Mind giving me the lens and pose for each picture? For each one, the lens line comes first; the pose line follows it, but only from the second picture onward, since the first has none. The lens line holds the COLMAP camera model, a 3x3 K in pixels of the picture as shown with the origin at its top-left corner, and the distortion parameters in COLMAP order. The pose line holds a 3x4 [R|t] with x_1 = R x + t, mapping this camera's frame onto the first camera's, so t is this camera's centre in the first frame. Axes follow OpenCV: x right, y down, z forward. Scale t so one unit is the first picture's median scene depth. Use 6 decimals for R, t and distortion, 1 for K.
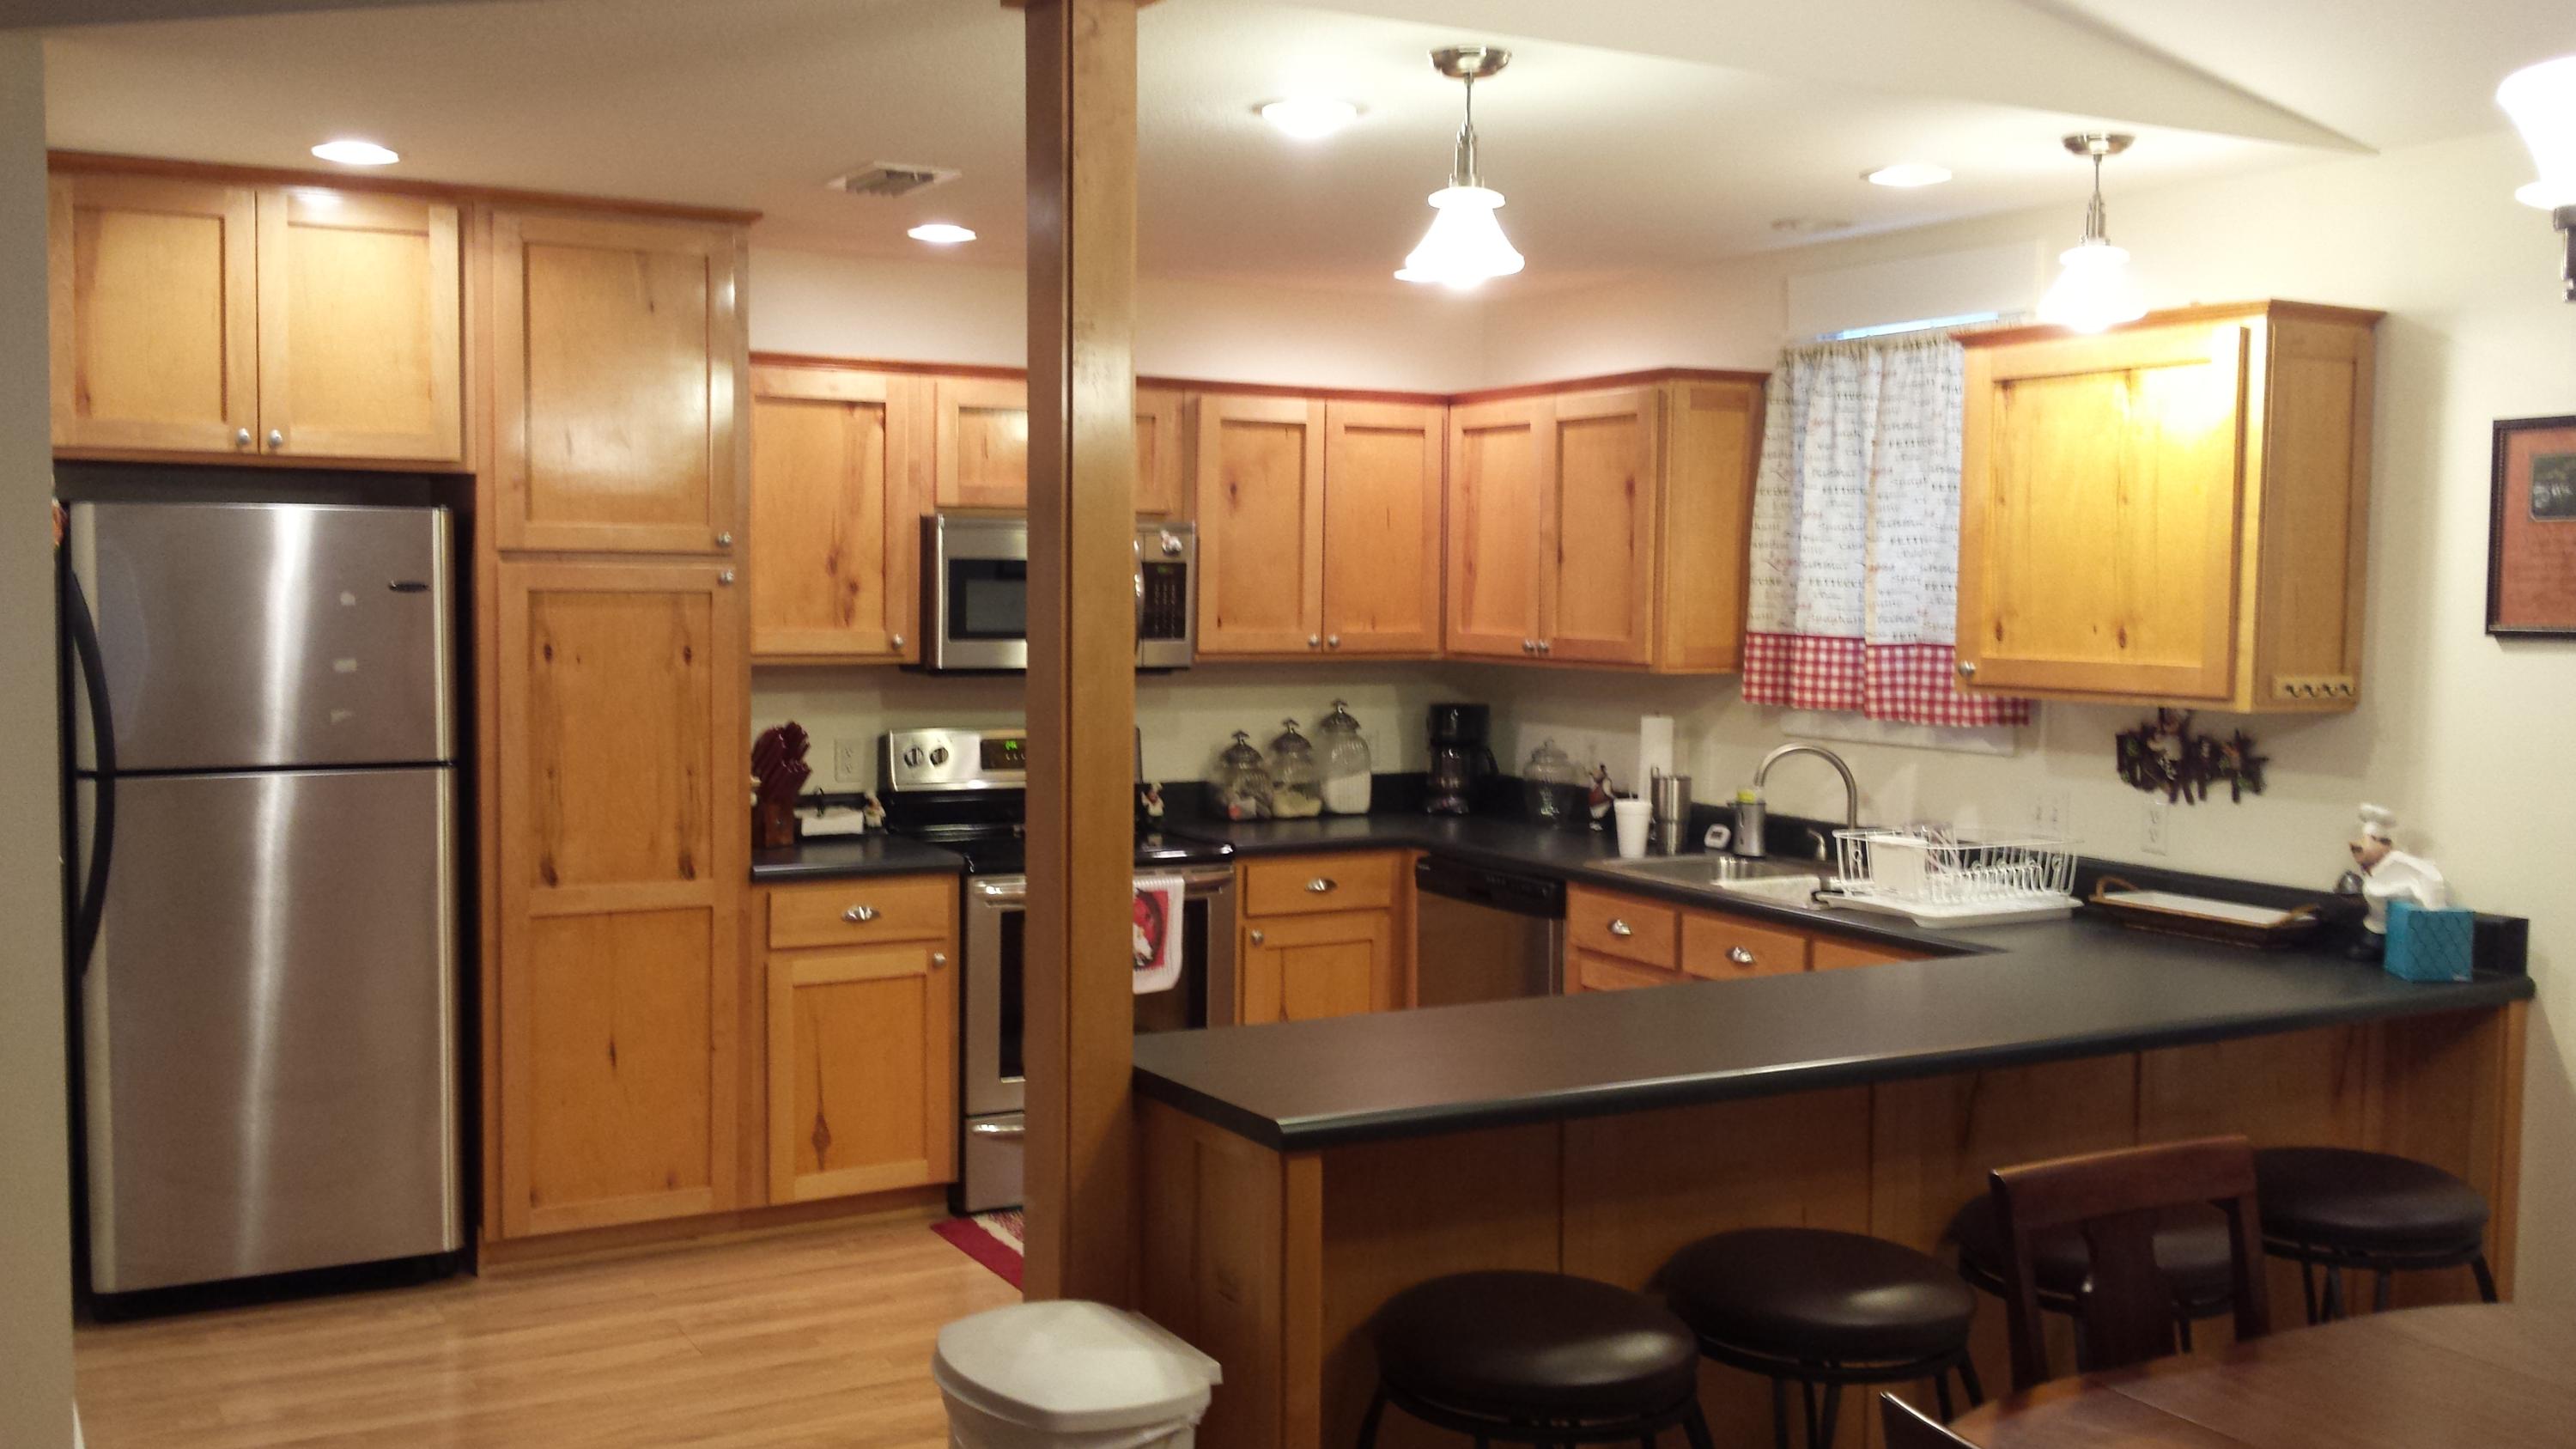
lens RADIAL K [[2314.1, 0, 1252.8], [0, 2314.1, 728.0], [0, 0, 1]] dist [0.077921, -0.183536]
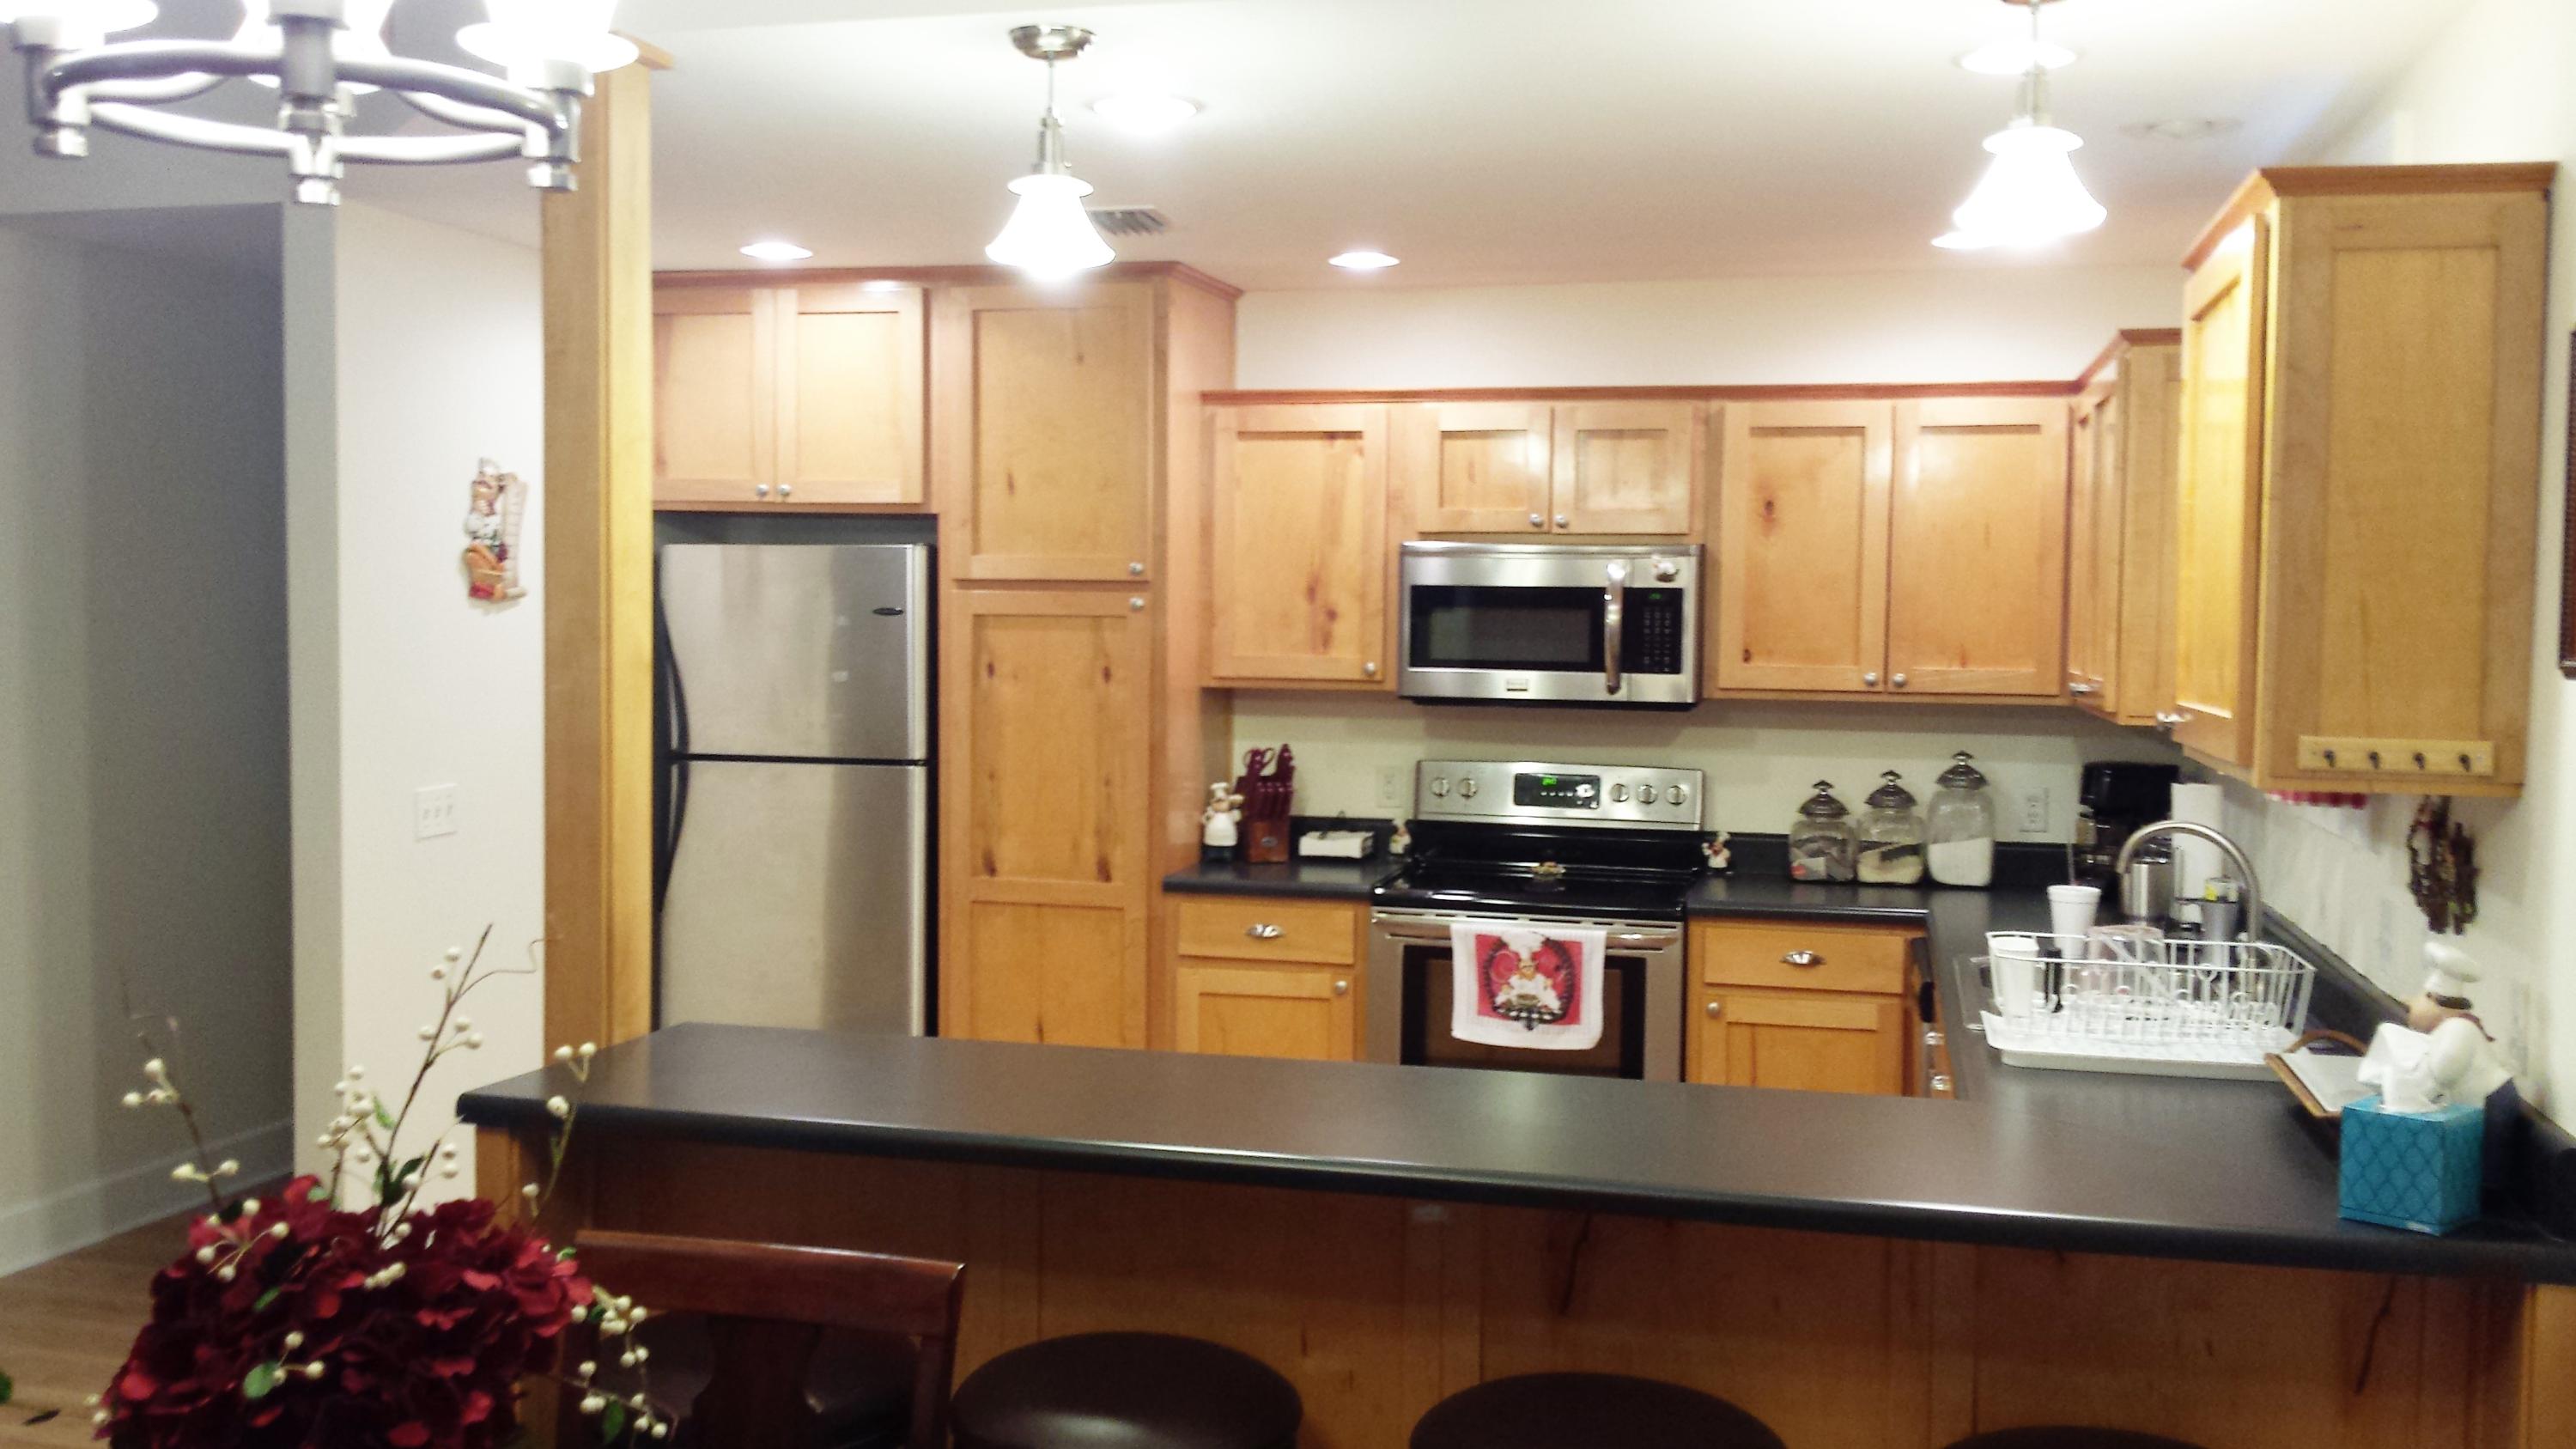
lens RADIAL K [[2314.1, 0, 1252.8], [0, 2314.1, 728.0], [0, 0, 1]] dist [0.077921, -0.183536]
pose [[0.730458, 0.033216, -0.682149, 0.499506], [-0.048596, 0.998813, -0.003402, -0.005688], [0.681226, 0.035635, 0.731205, 0.234577]]
